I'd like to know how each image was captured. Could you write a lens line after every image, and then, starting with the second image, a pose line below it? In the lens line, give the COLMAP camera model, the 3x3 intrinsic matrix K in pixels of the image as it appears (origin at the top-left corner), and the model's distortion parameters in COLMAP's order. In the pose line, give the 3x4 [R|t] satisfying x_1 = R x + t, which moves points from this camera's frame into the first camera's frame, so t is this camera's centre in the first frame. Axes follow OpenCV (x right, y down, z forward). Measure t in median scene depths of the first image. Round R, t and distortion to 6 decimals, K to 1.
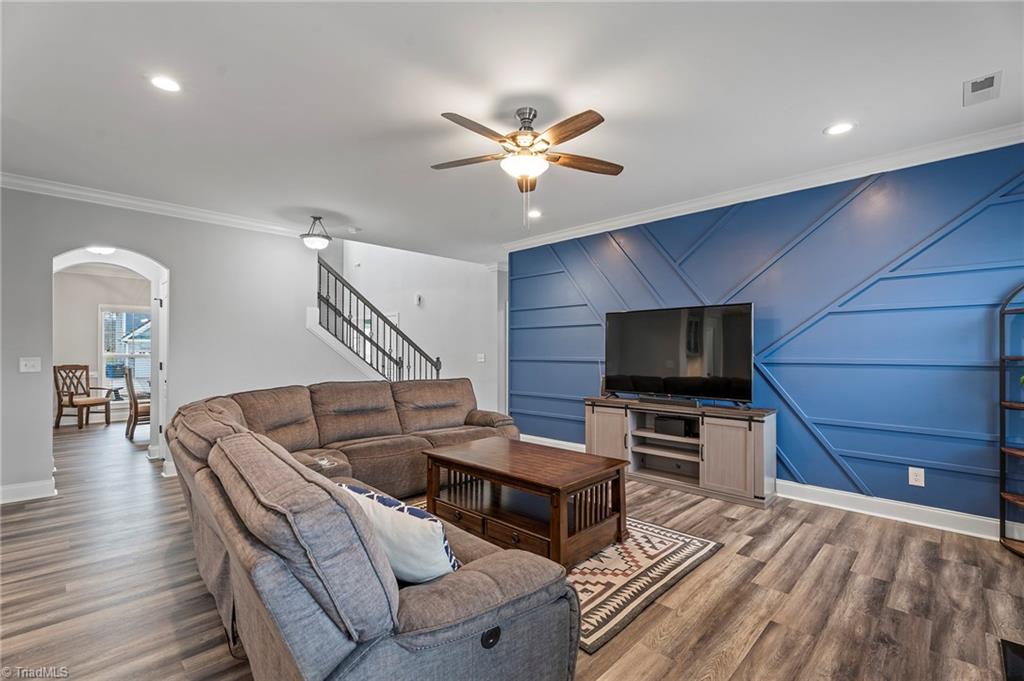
lens RADIAL K [[463.6, 0, 501.7], [0, 463.6, 344.9], [0, 0, 1]] dist [-0.012475, 0.001047]
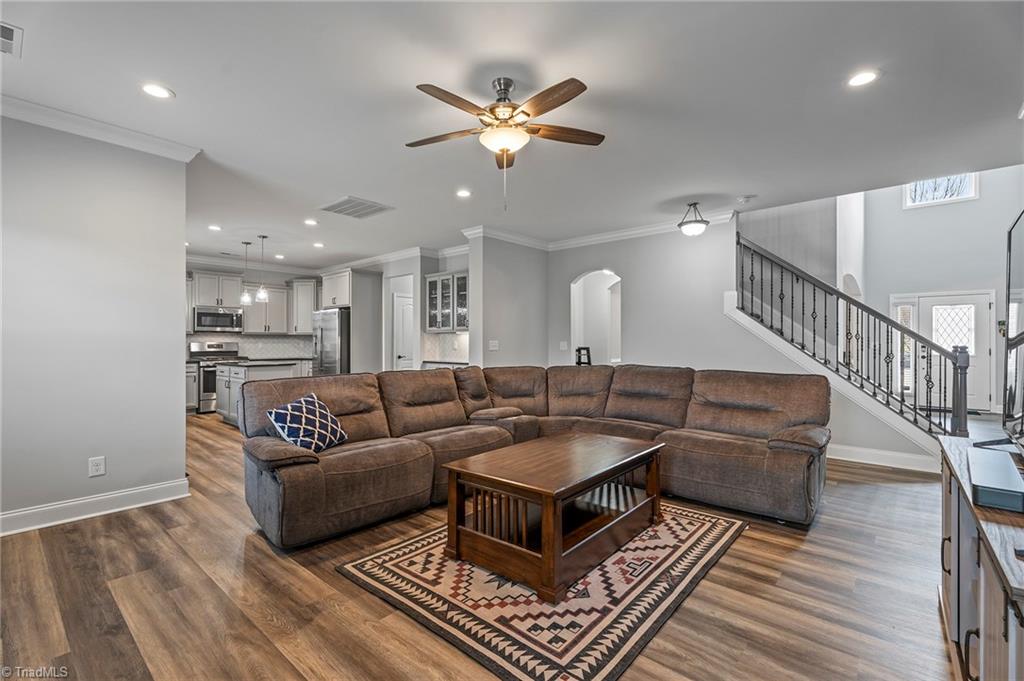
lens RADIAL K [[463.6, 0, 508.6], [0, 463.6, 342.6], [0, 0, 1]] dist [-0.012475, 0.001047]
pose [[0.042007, -0.008250, -0.999083, 1.056114], [0.013195, 0.999883, -0.007702, 0.049194], [0.999030, -0.012860, 0.042111, 1.019872]]
